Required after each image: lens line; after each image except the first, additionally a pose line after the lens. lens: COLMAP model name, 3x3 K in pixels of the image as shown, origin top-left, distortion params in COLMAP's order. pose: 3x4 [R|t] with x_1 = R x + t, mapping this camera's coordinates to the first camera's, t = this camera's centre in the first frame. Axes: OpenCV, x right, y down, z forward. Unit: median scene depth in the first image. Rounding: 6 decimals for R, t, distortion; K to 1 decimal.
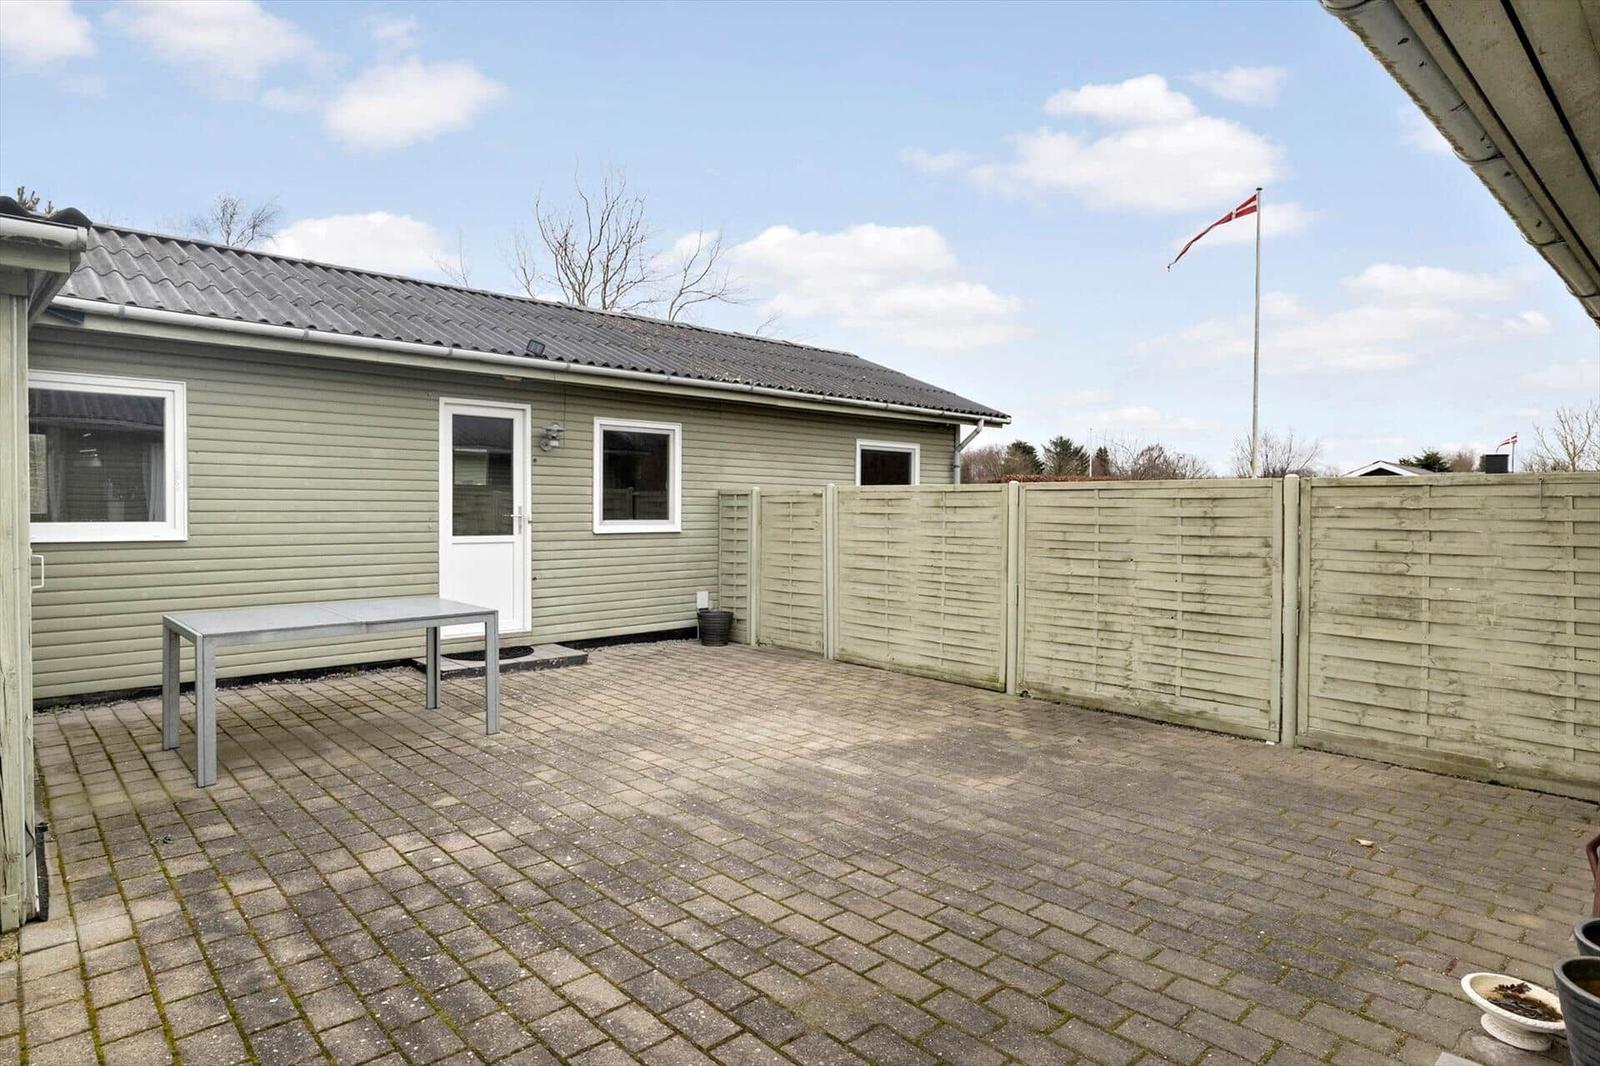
lens RADIAL K [[887.8, 0, 792.2], [0, 887.8, 530.2], [0, 0, 1]] dist [-0.000175, -0.000204]
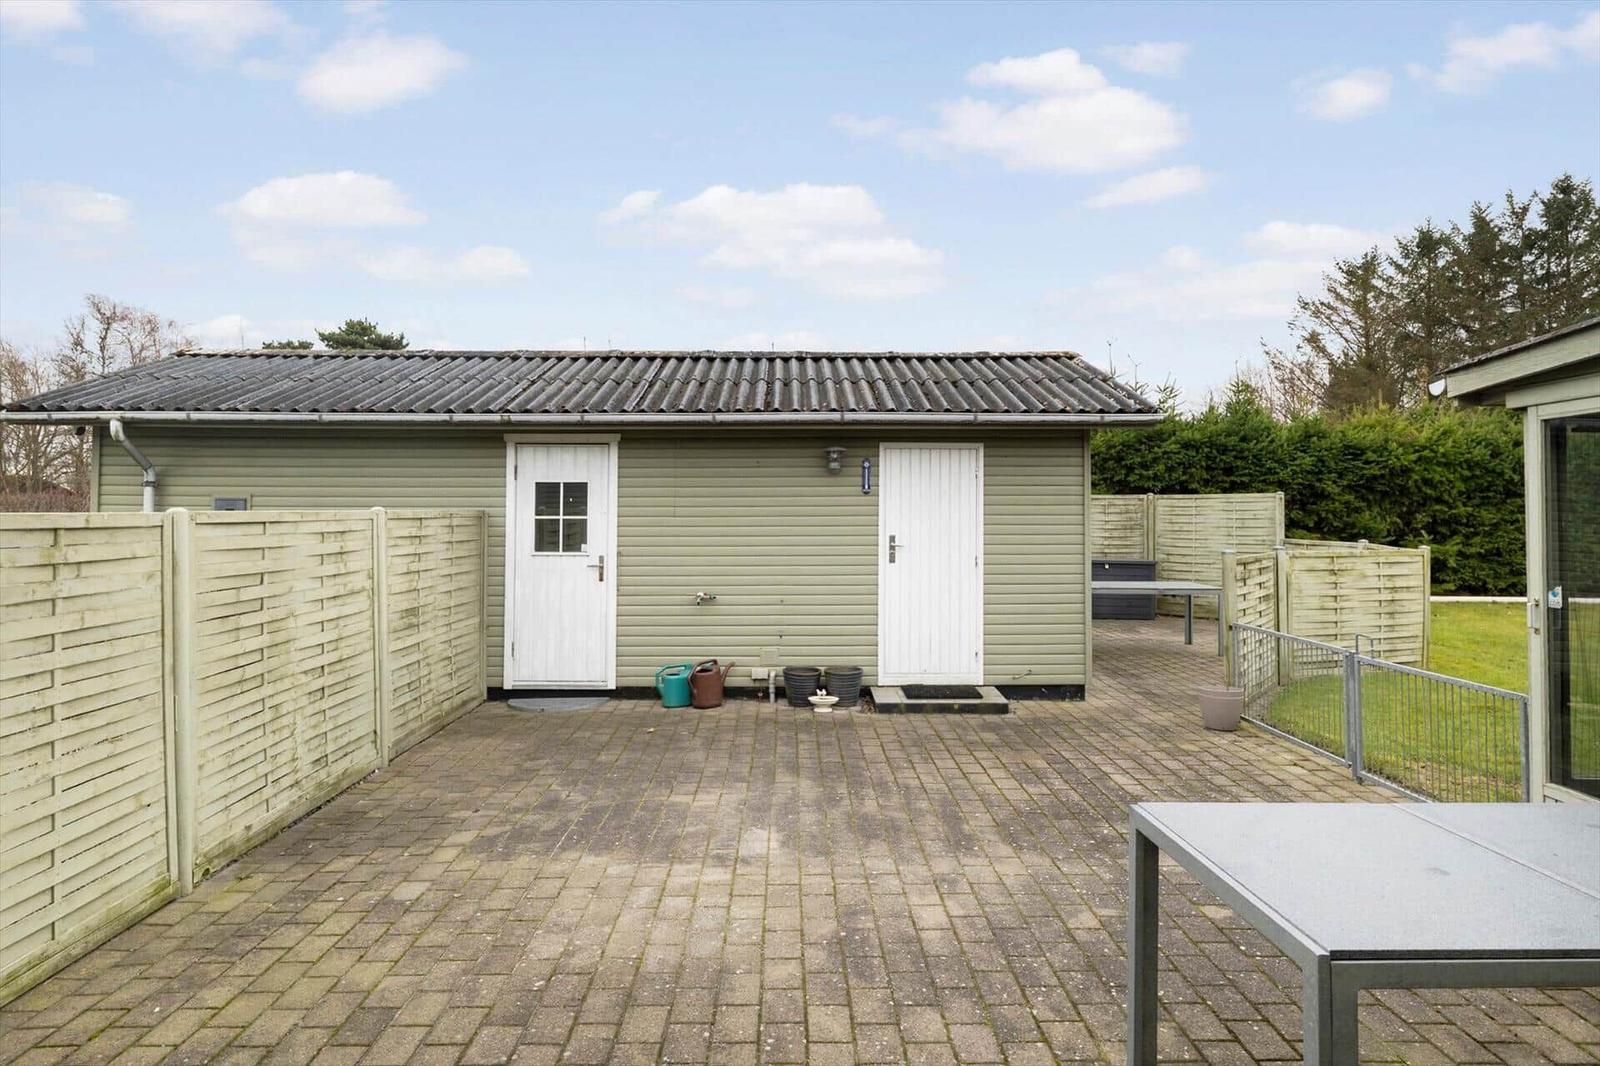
lens RADIAL K [[887.8, 0, 792.2], [0, 887.8, 530.2], [0, 0, 1]] dist [-0.000175, -0.000204]
pose [[-0.727182, -0.024119, 0.686021, -0.624562], [0.009544, 0.998931, 0.045237, -0.096383], [-0.686378, 0.039443, -0.726174, 1.757101]]
